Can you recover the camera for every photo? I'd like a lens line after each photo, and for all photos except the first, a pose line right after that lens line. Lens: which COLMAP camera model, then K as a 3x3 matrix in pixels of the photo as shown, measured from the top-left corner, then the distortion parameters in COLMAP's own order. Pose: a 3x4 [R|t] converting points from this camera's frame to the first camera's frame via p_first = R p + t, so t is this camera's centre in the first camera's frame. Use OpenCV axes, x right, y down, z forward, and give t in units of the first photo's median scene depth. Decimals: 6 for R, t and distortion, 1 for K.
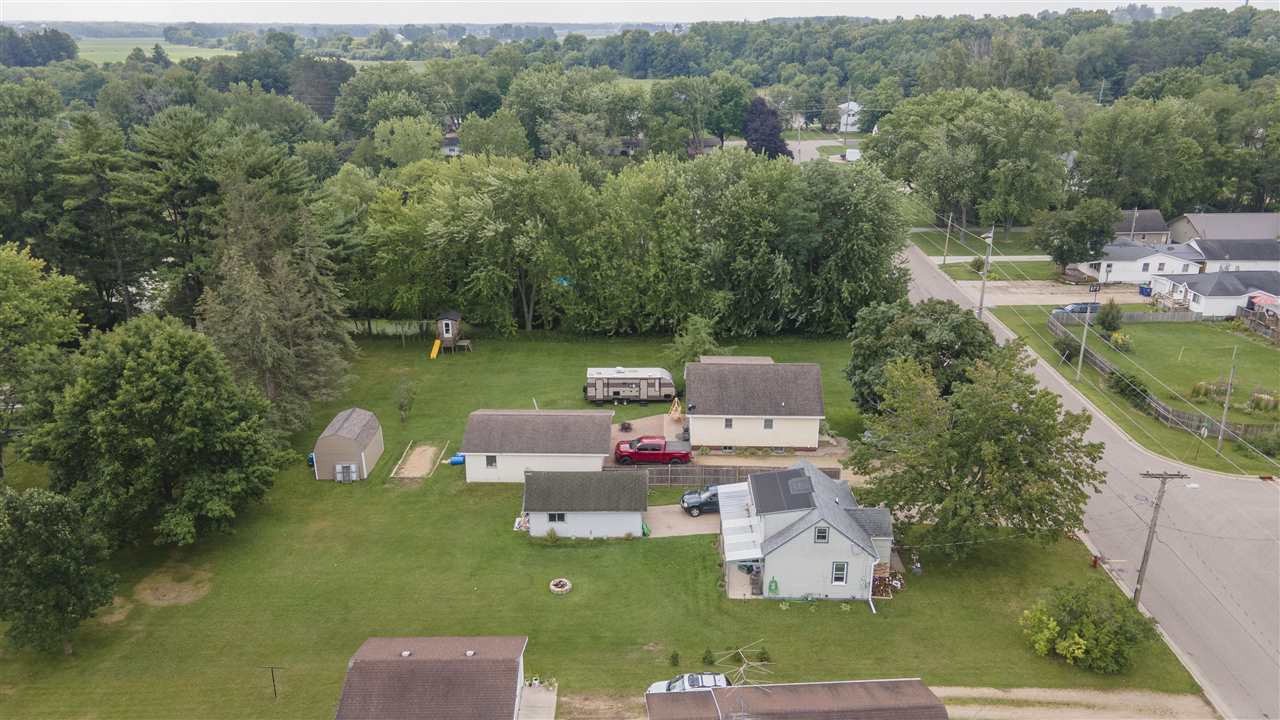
lens RADIAL K [[947.4, 0, 642.5], [0, 947.4, 359.2], [0, 0, 1]] dist [0.043451, 0.019142]
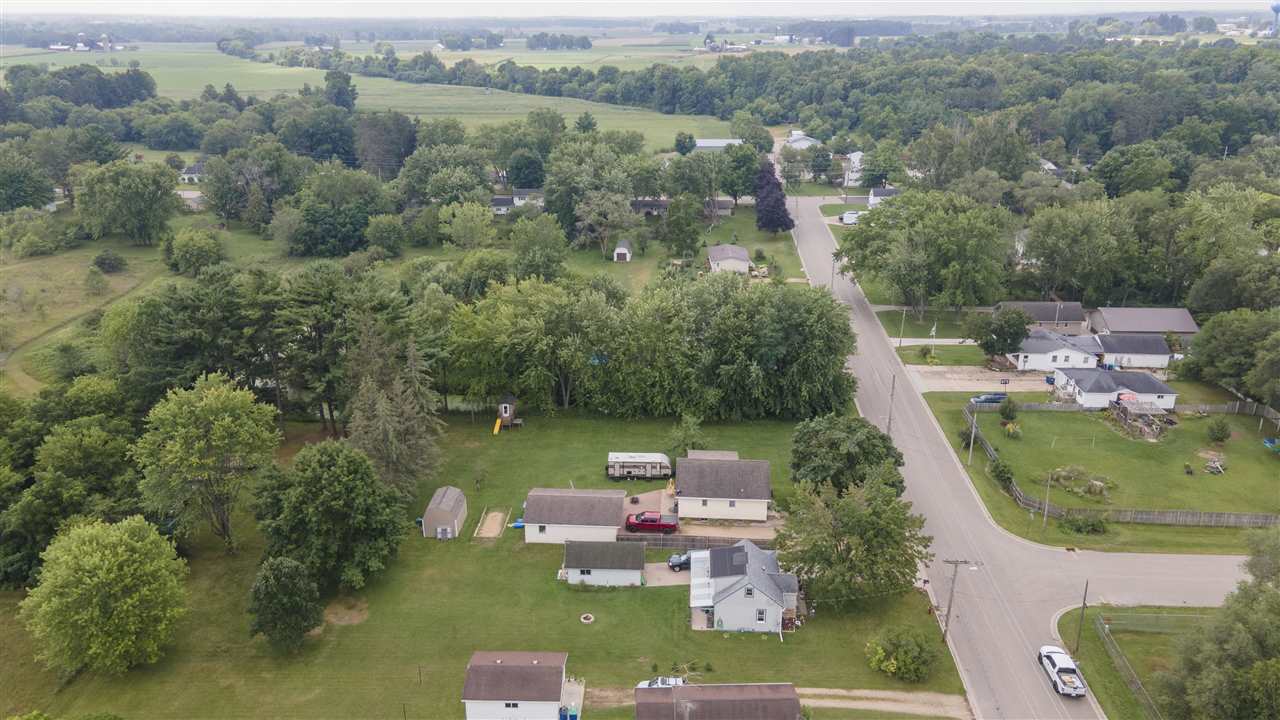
lens RADIAL K [[947.4, 0, 643.3], [0, 947.4, 360.5], [0, 0, 1]] dist [0.043451, 0.019142]
pose [[0.999422, 0.015019, -0.030514, 0.033214], [-0.014746, 0.999849, 0.009179, -0.141168], [0.030647, -0.008723, 0.999492, -0.393327]]
